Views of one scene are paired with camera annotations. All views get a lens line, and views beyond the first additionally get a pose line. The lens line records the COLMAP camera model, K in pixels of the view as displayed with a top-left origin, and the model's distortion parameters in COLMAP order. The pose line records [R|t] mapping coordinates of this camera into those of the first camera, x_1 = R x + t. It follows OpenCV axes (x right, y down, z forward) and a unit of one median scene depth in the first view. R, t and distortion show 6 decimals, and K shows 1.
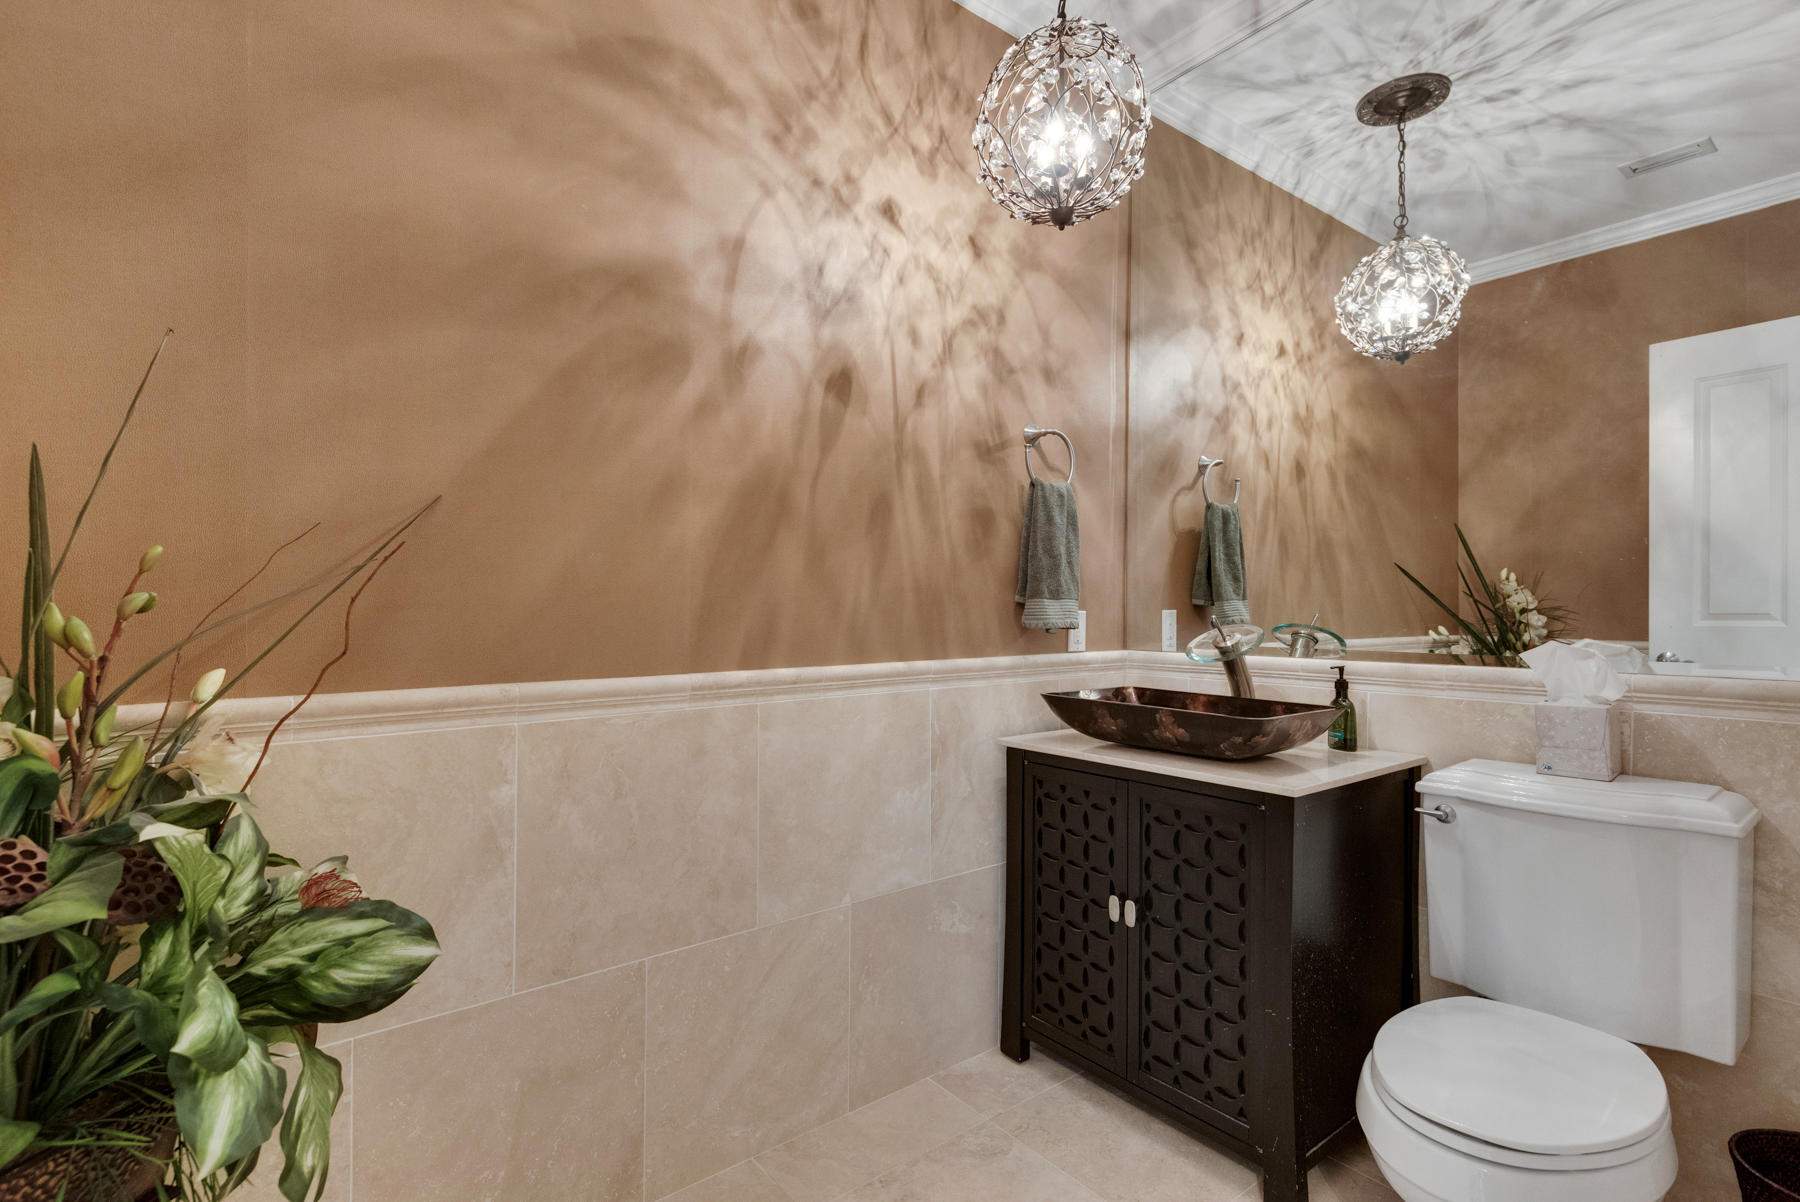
lens RADIAL K [[819.5, 0, 883.0], [0, 819.5, 644.1], [0, 0, 1]] dist [0.013244, -0.003036]
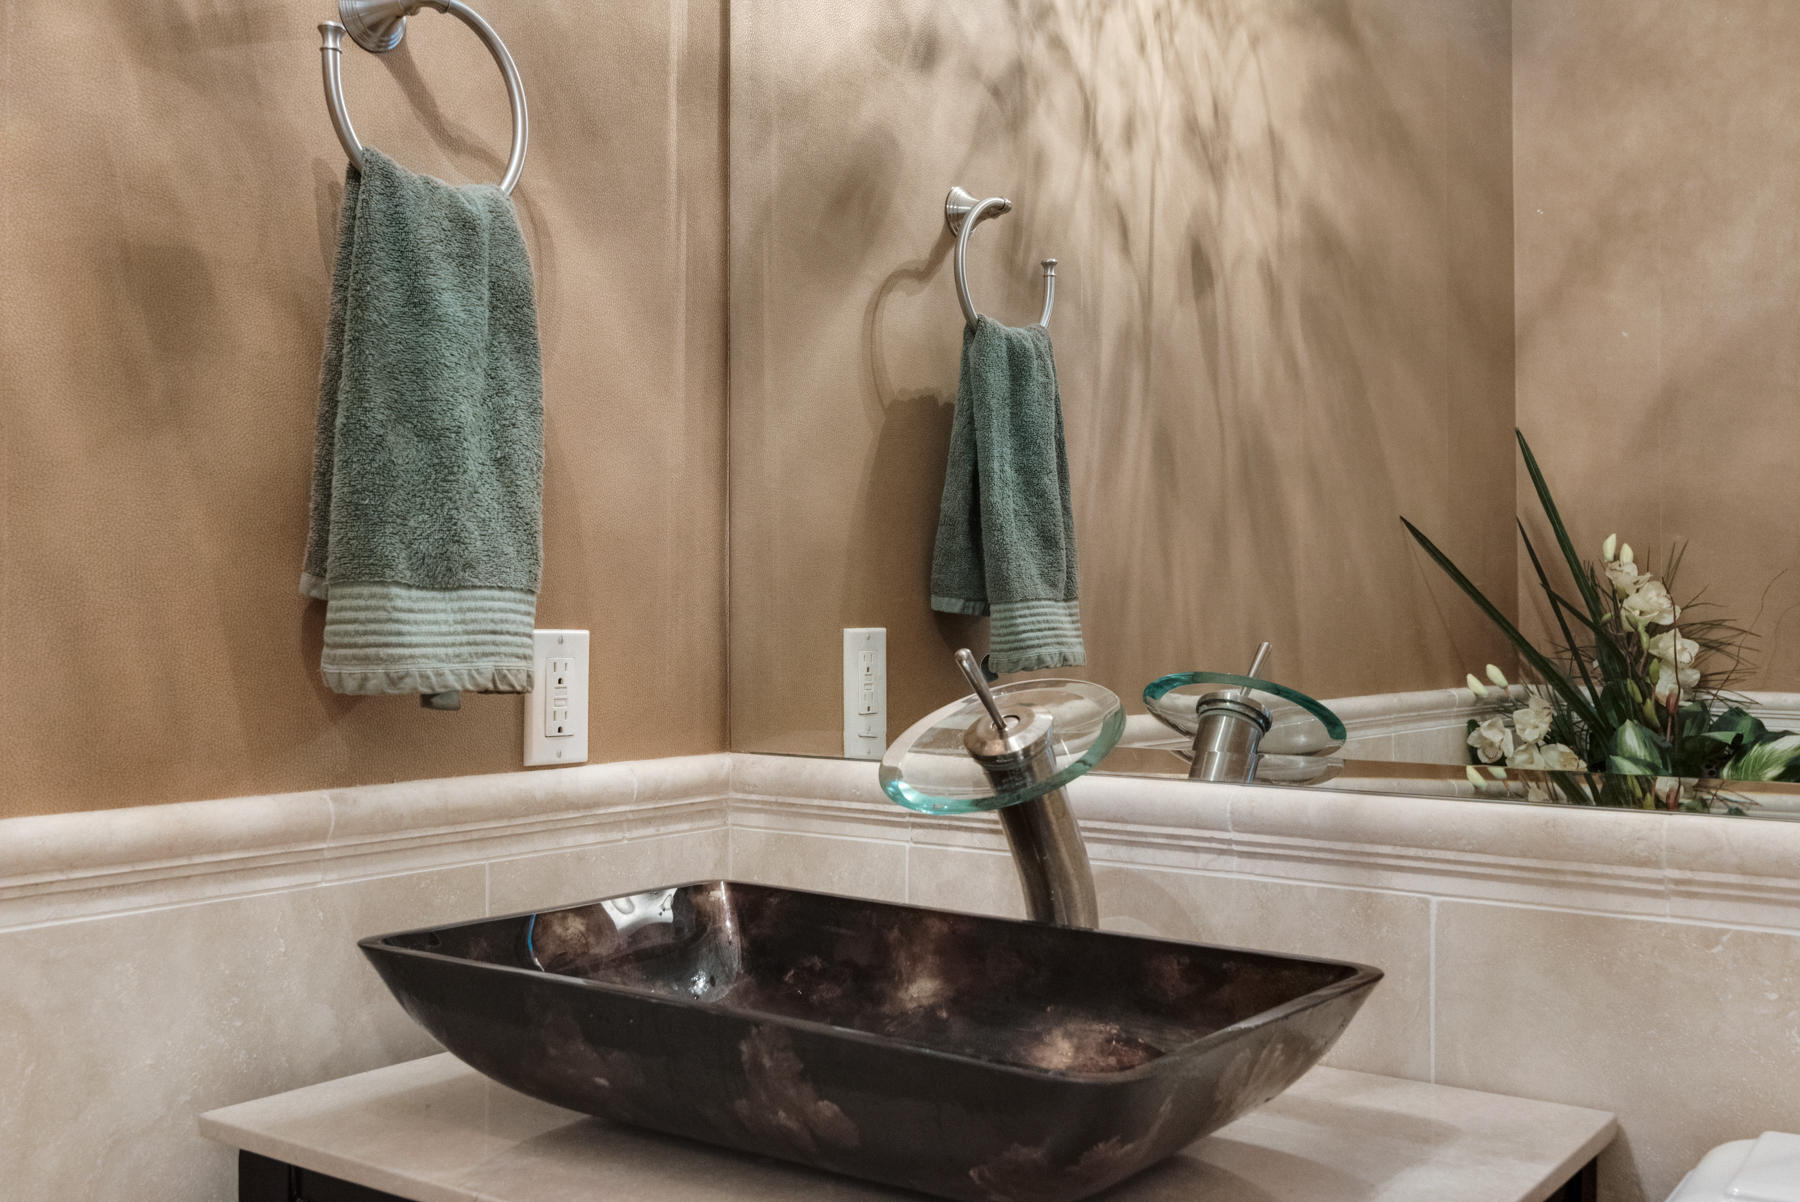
lens RADIAL K [[1771.8, 0, 899.7], [0, 1771.8, 616.4], [0, 0, 1]] dist [0.080099, 0.000000]
pose [[0.952488, 0.005291, 0.304530, 0.144187], [0.008104, 0.999055, -0.042705, -0.014870], [-0.304468, 0.043144, 0.951545, 0.310439]]
